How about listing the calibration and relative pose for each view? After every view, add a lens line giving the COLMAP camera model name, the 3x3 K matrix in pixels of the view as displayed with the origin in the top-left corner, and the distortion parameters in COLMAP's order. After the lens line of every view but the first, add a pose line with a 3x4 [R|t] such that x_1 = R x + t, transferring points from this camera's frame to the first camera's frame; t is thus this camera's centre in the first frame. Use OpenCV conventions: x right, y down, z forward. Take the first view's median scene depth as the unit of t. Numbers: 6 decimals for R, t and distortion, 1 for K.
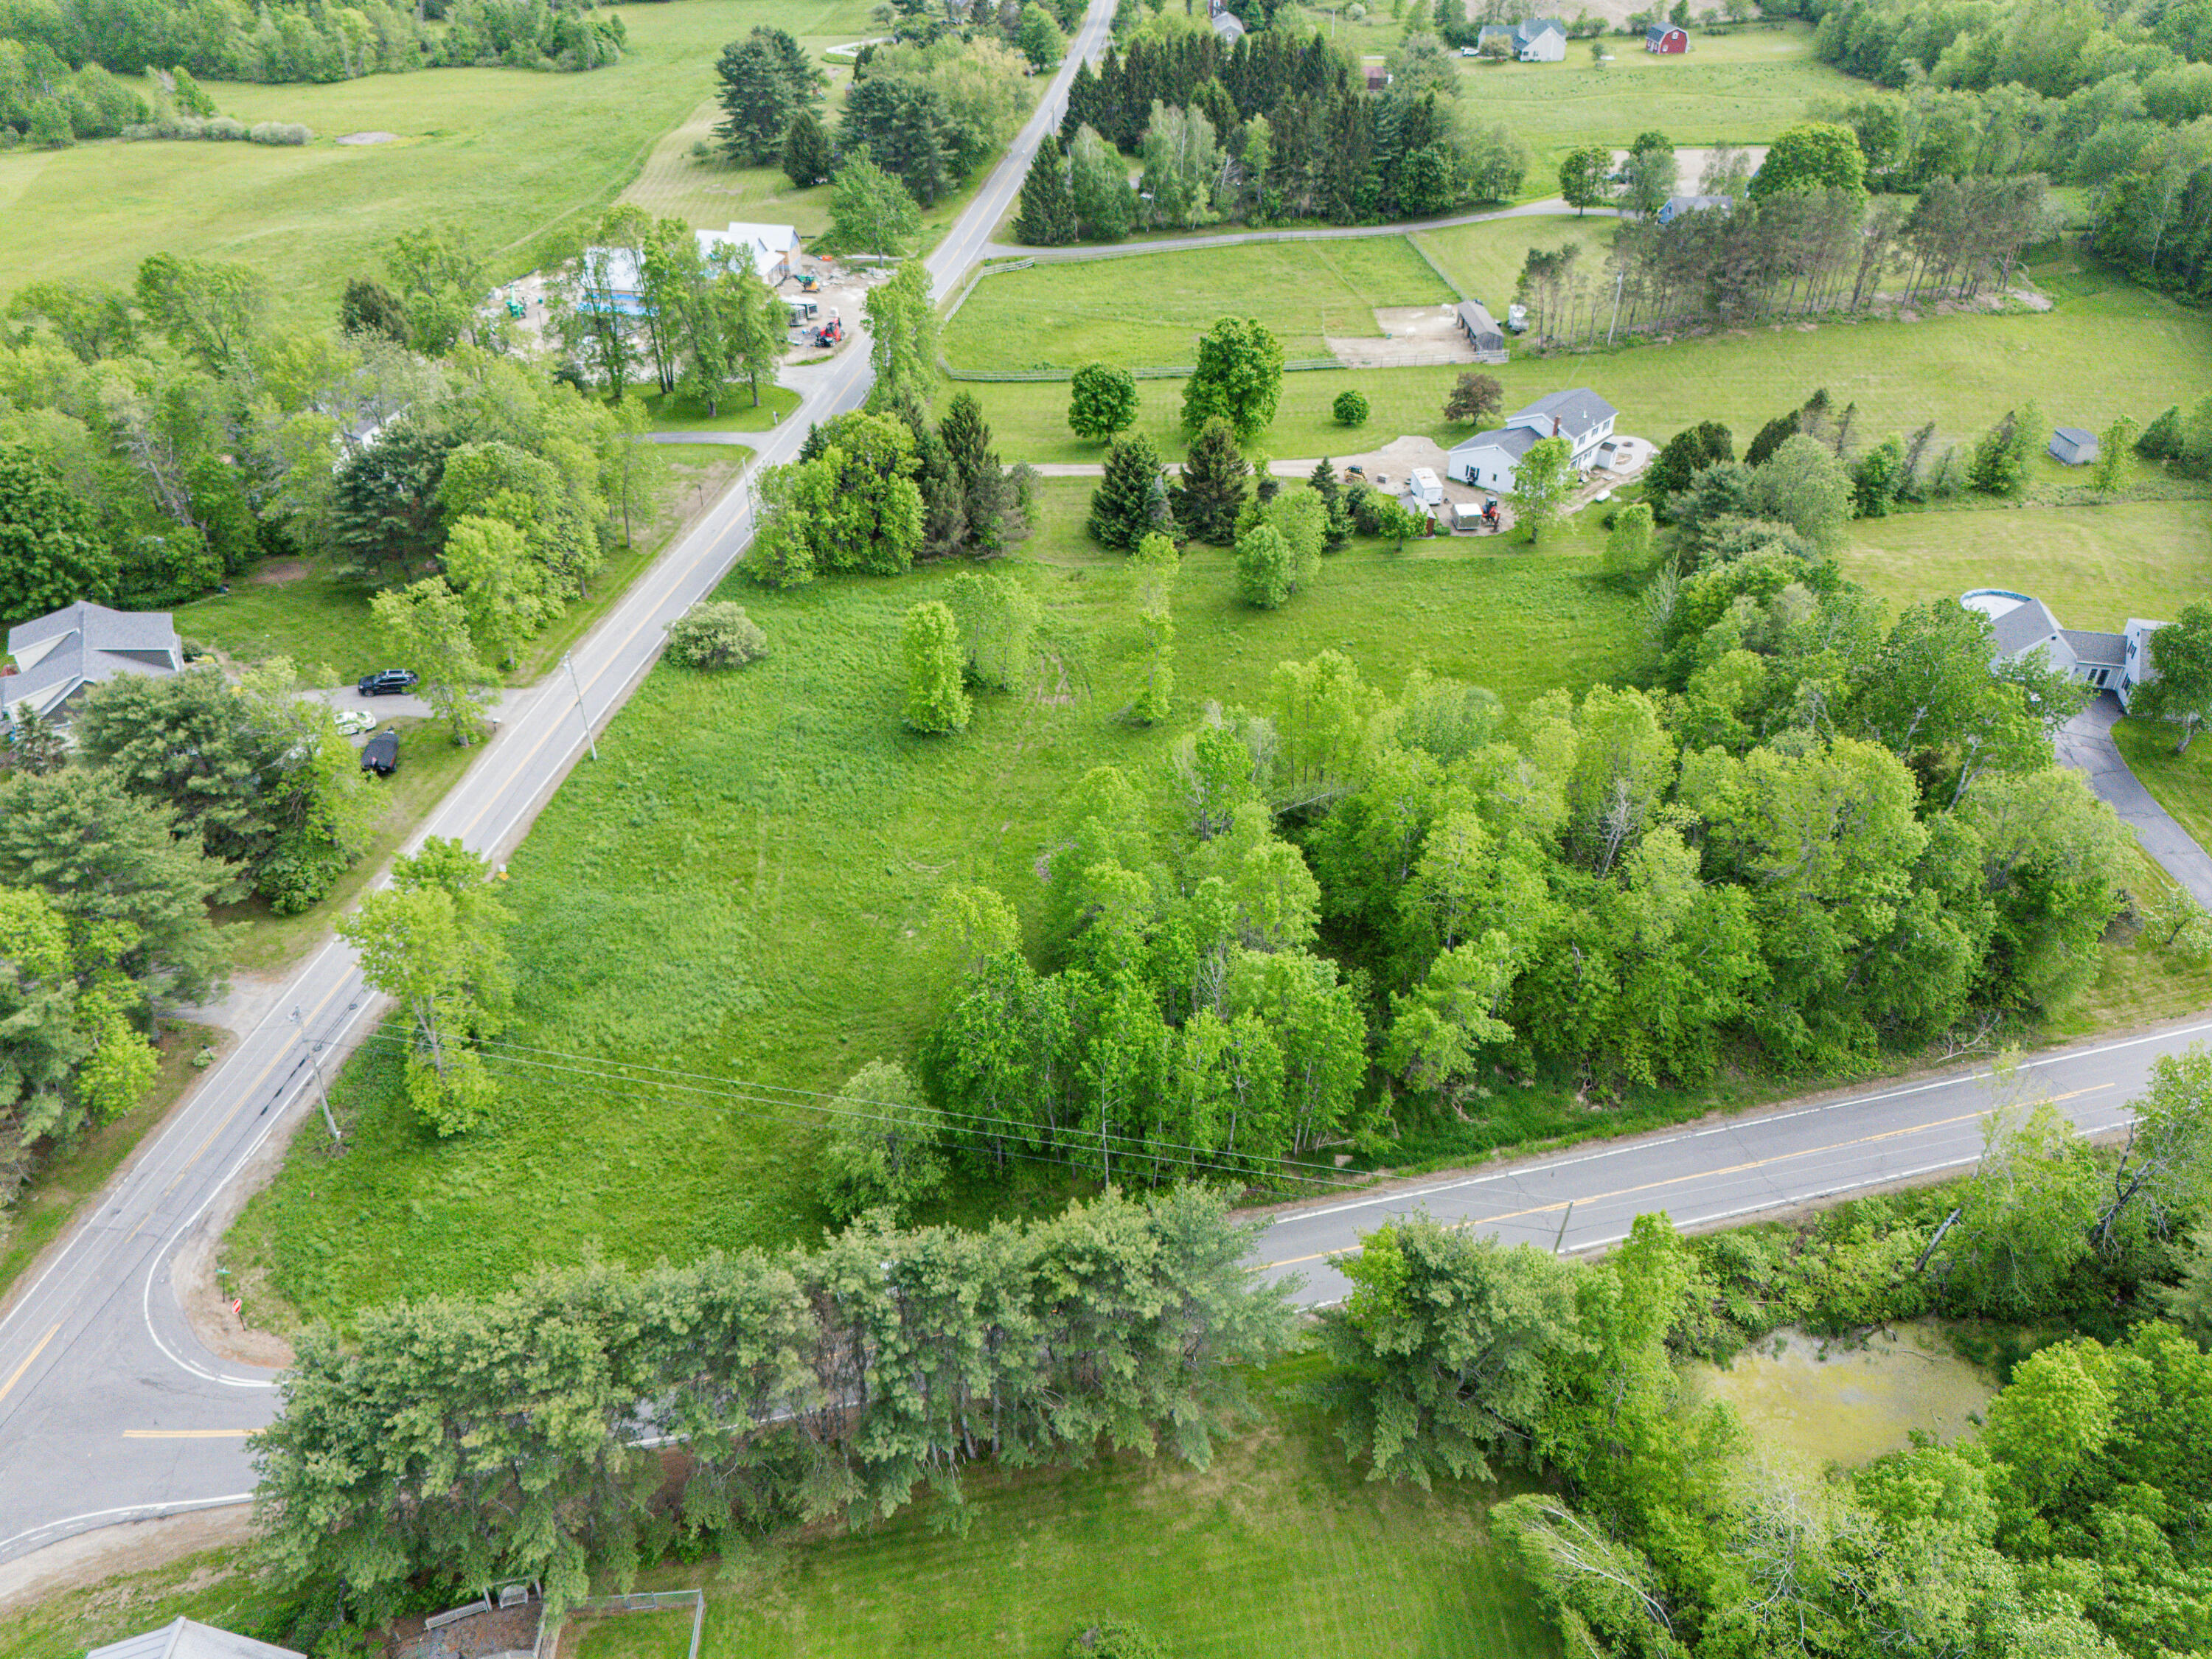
lens RADIAL K [[1650.6, 0, 1110.2], [0, 1650.6, 800.8], [0, 0, 1]] dist [0.078571, -0.083530]
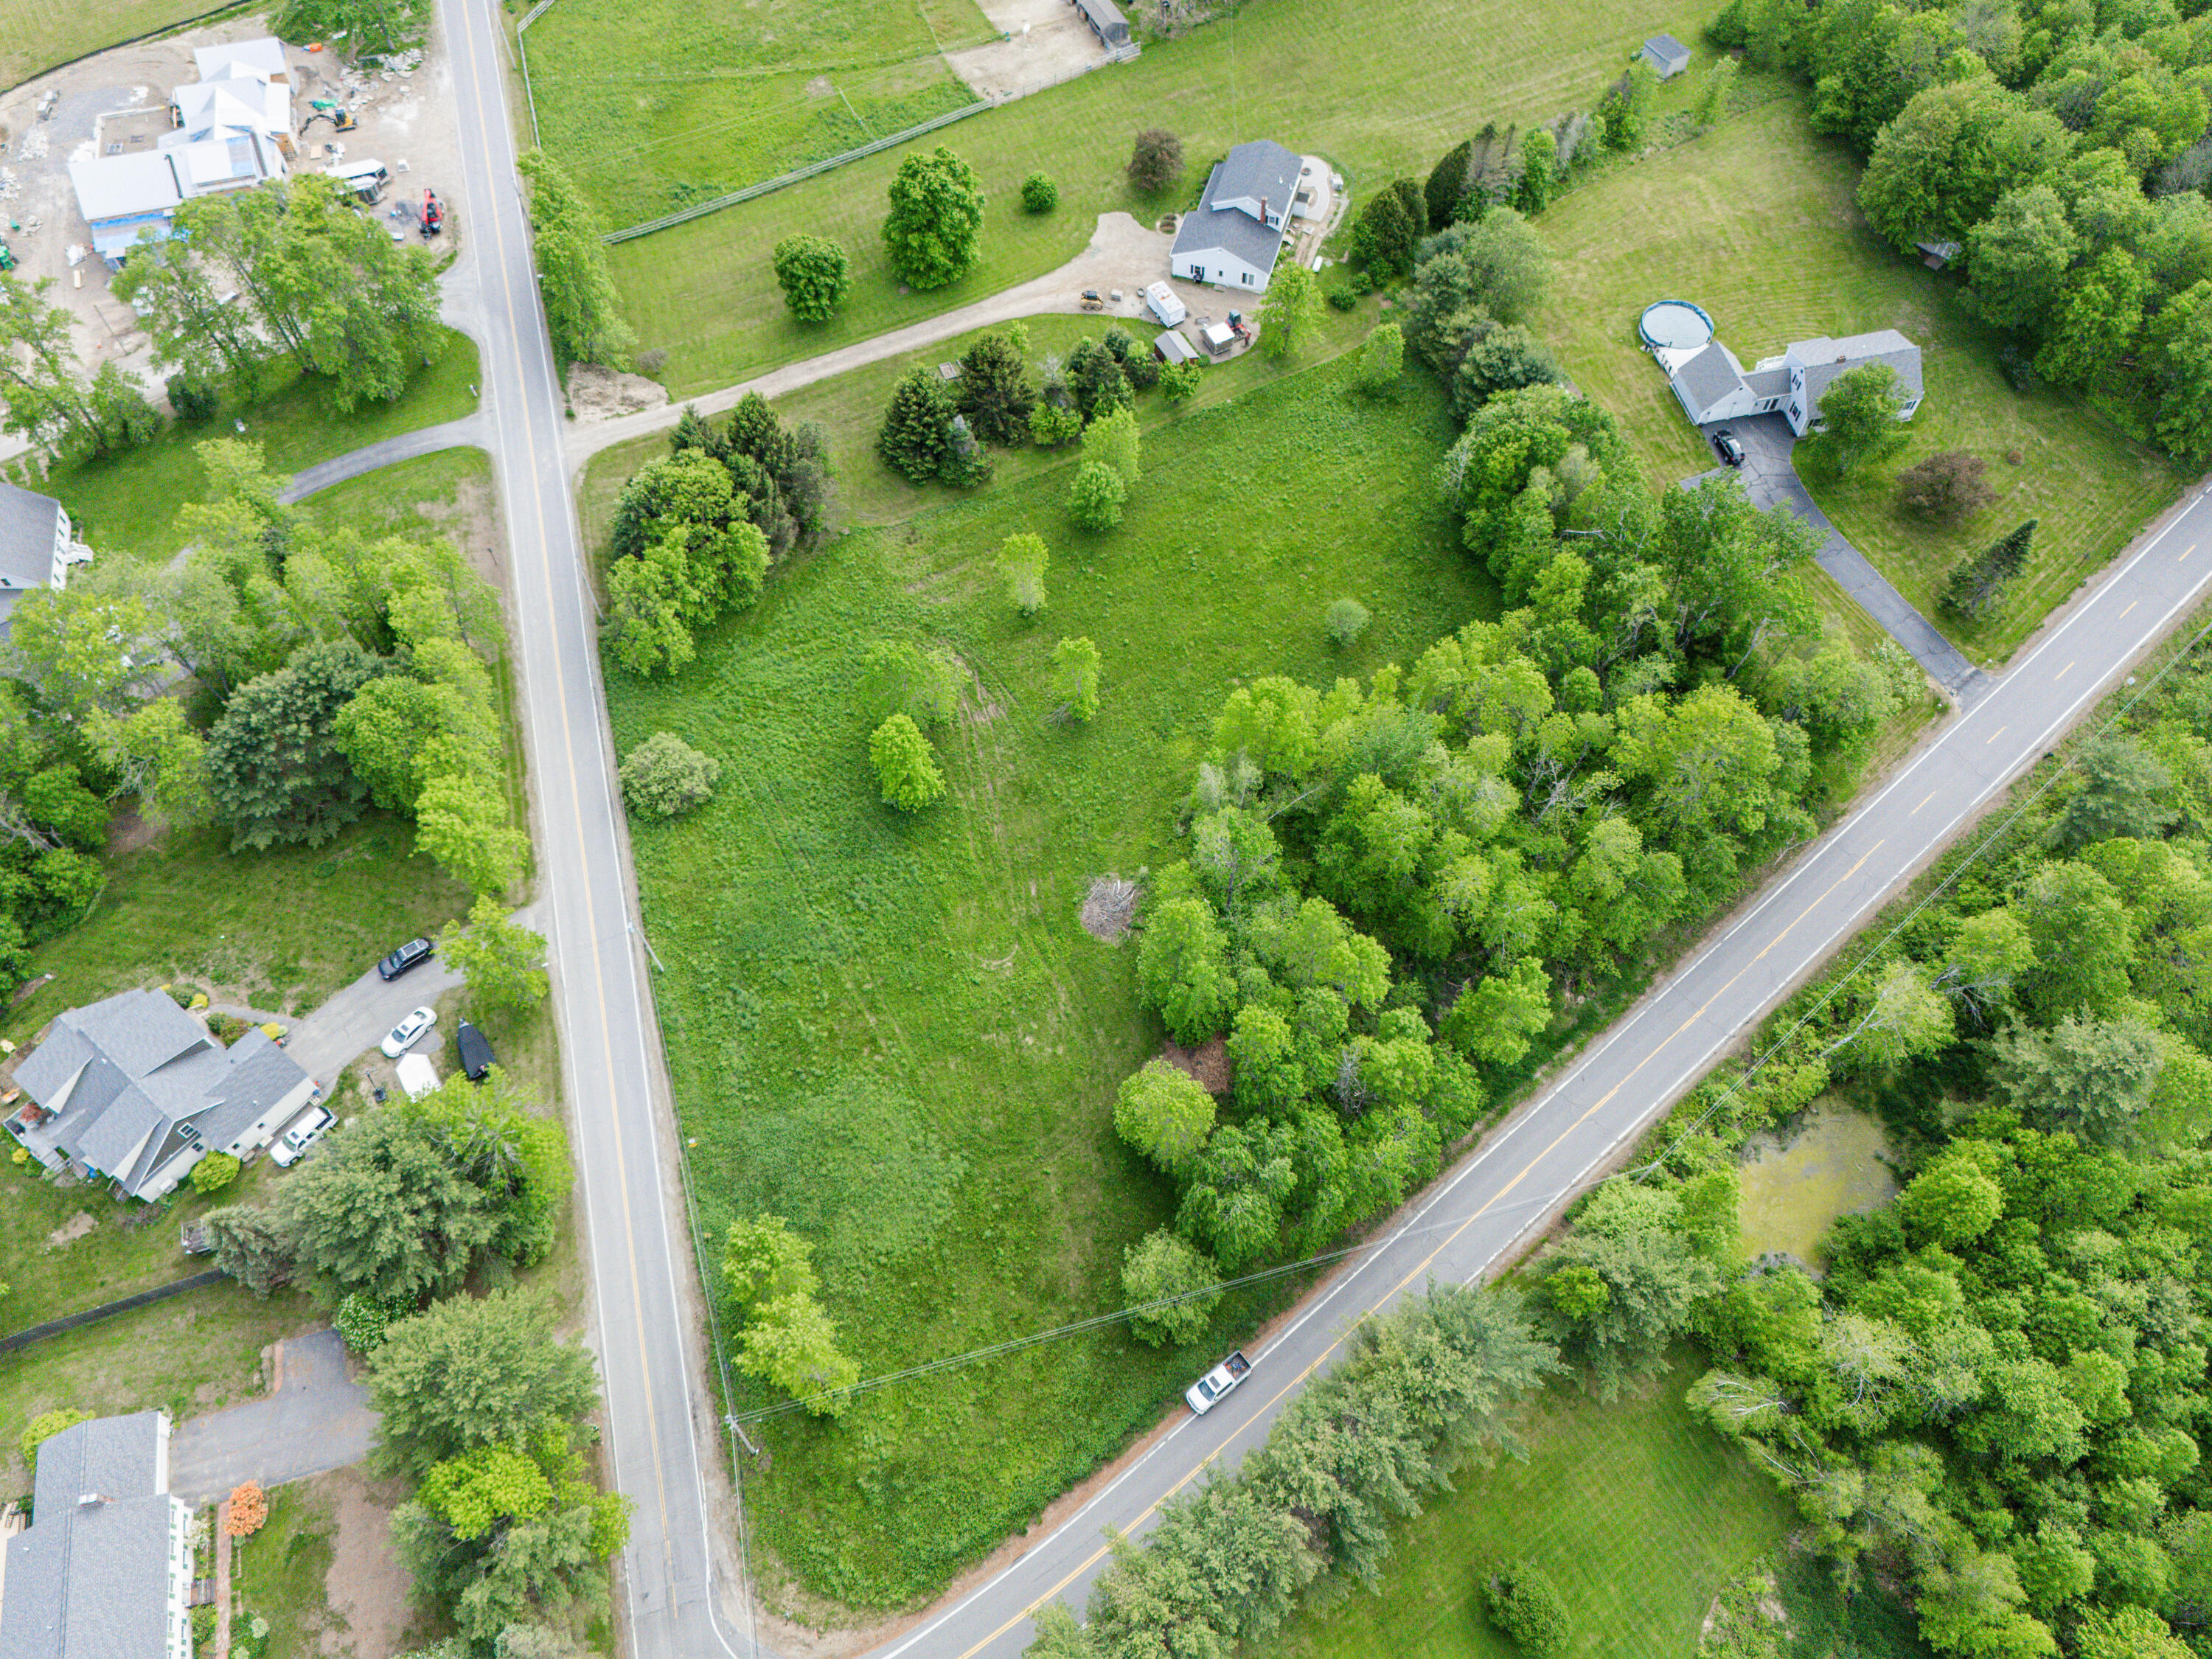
lens RADIAL K [[1650.6, 0, 1110.2], [0, 1650.6, 800.8], [0, 0, 1]] dist [0.078571, -0.083530]
pose [[0.909278, -0.358446, 0.211493, -0.174999], [0.239896, 0.866655, 0.437446, -0.390426], [-0.340092, -0.347024, 0.874020, -0.002353]]
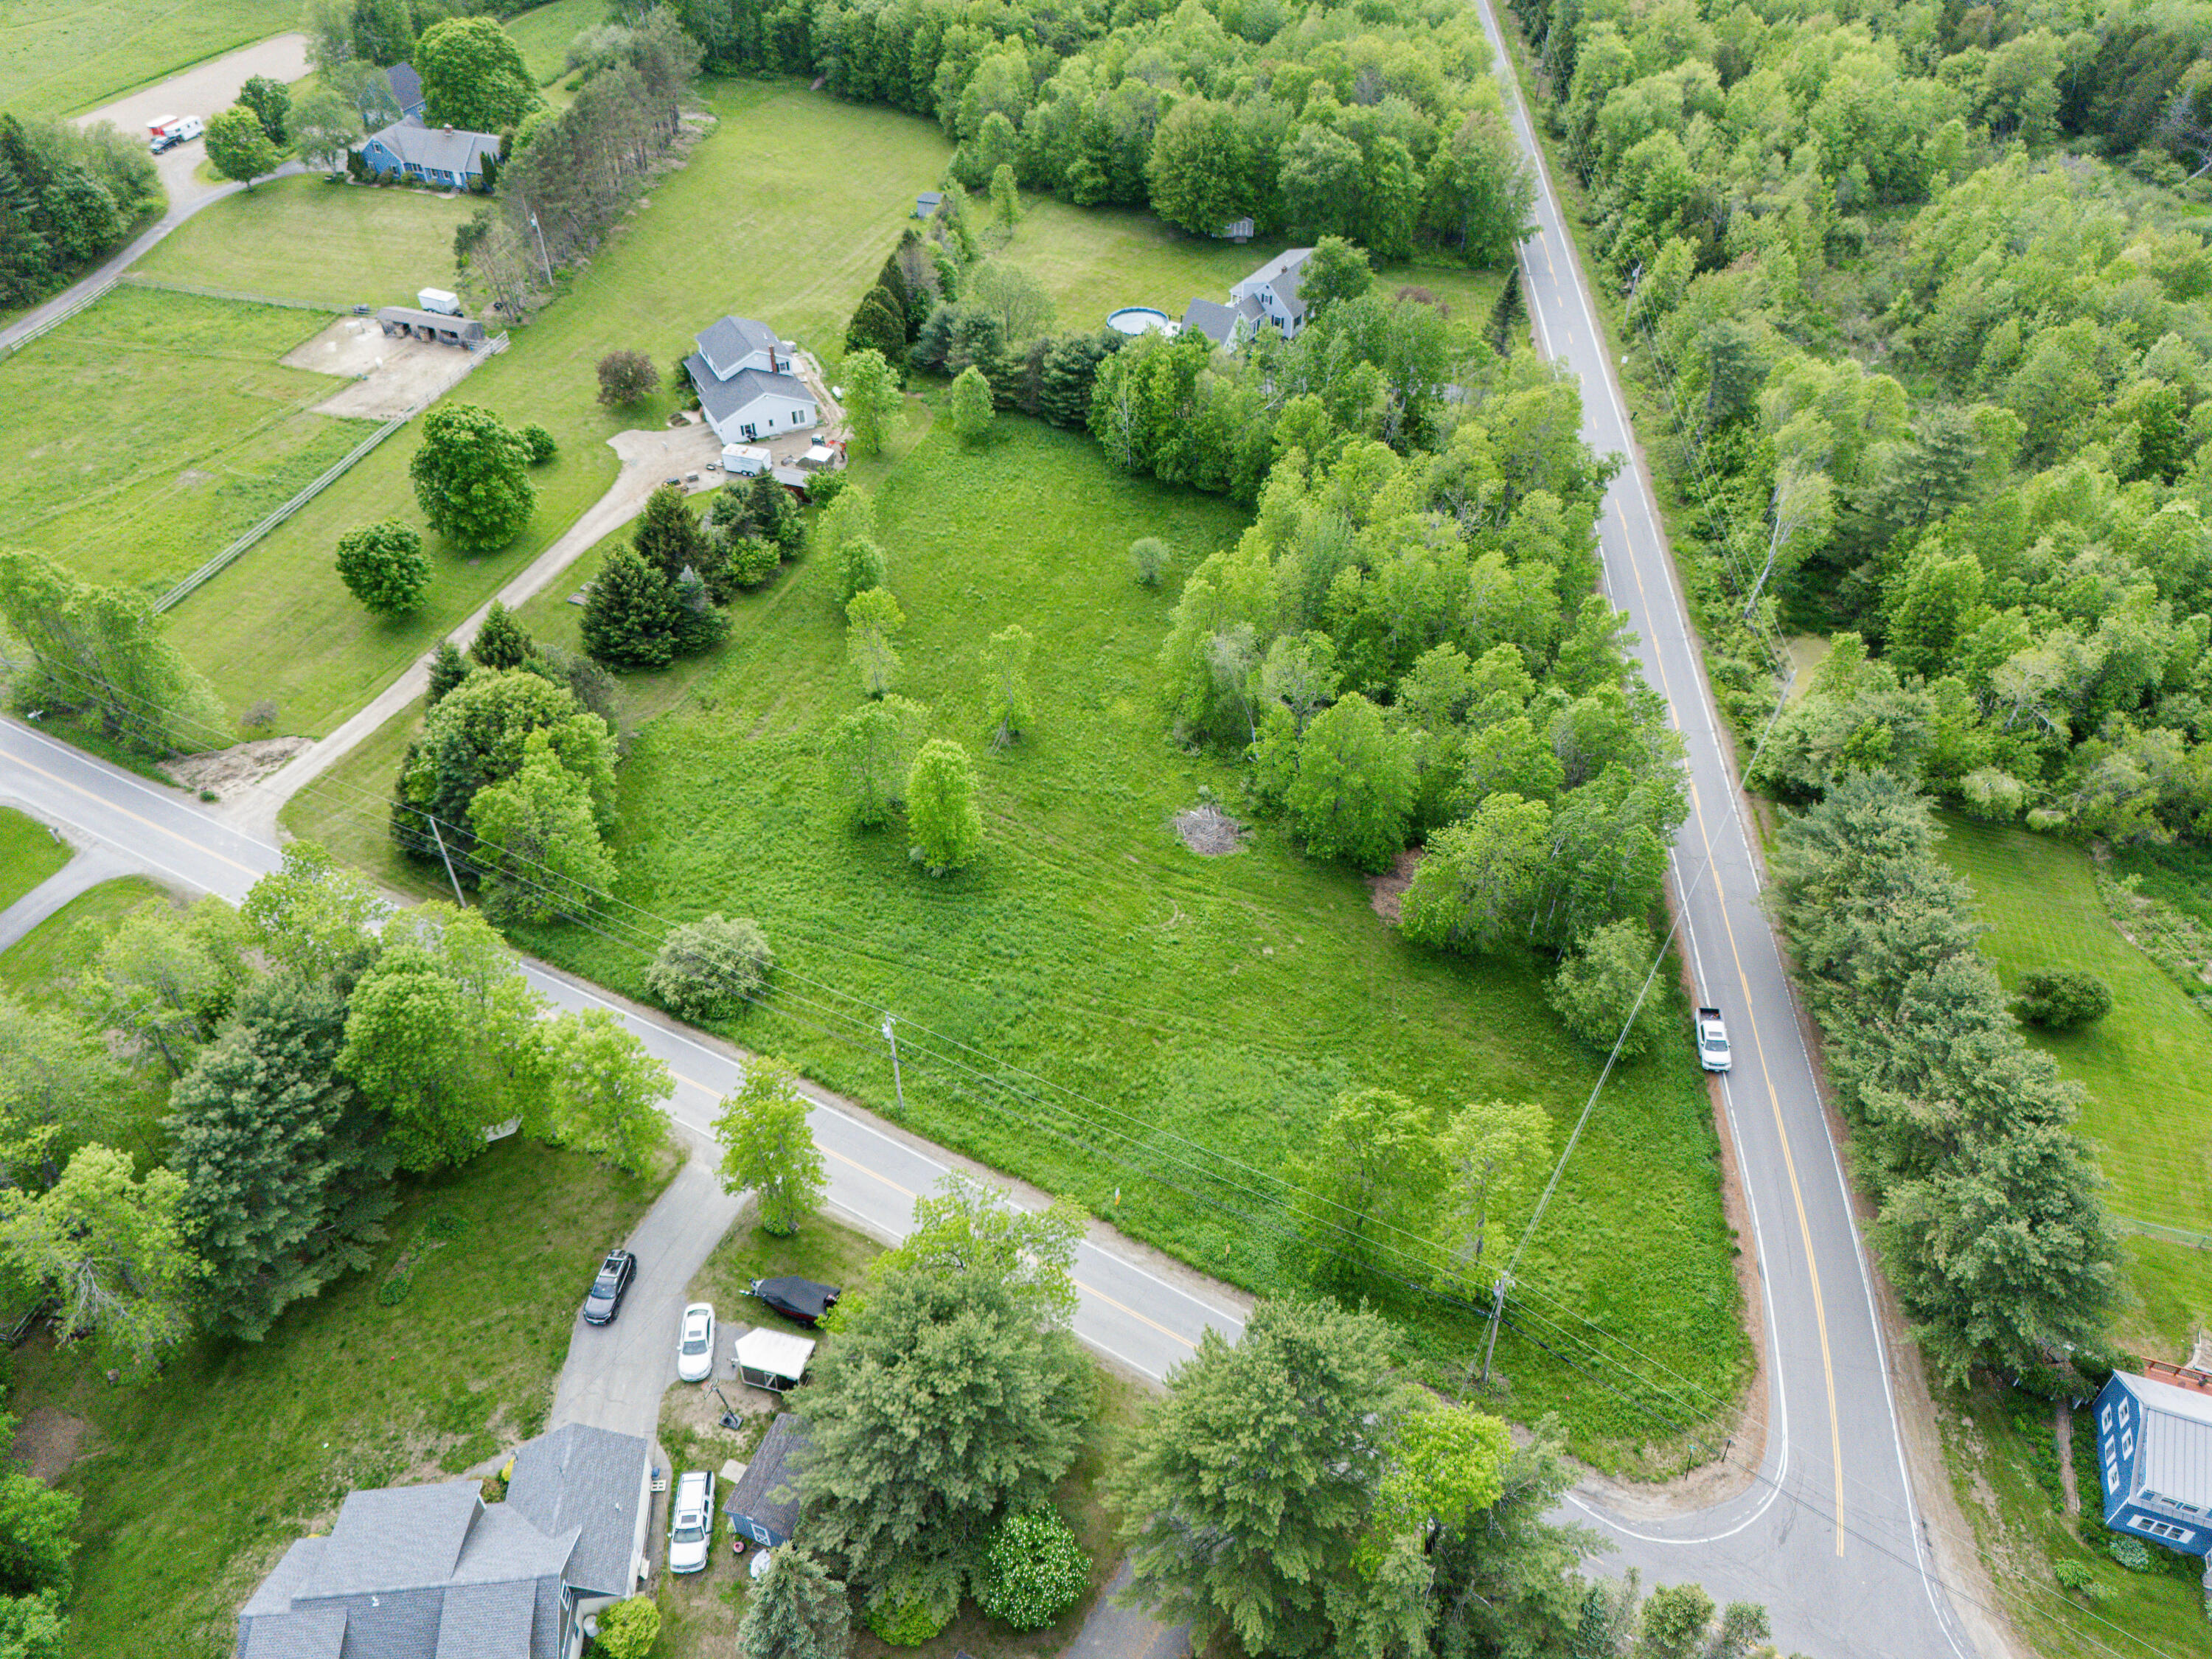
lens RADIAL K [[1648.8, 0, 1105.3], [0, 1648.8, 802.6], [0, 0, 1]] dist [0.086932, -0.084147]
pose [[0.370482, -0.607000, 0.703061, -0.575058], [0.522581, 0.761978, 0.382490, -0.308842], [-0.767888, 0.225701, 0.599506, 0.281588]]
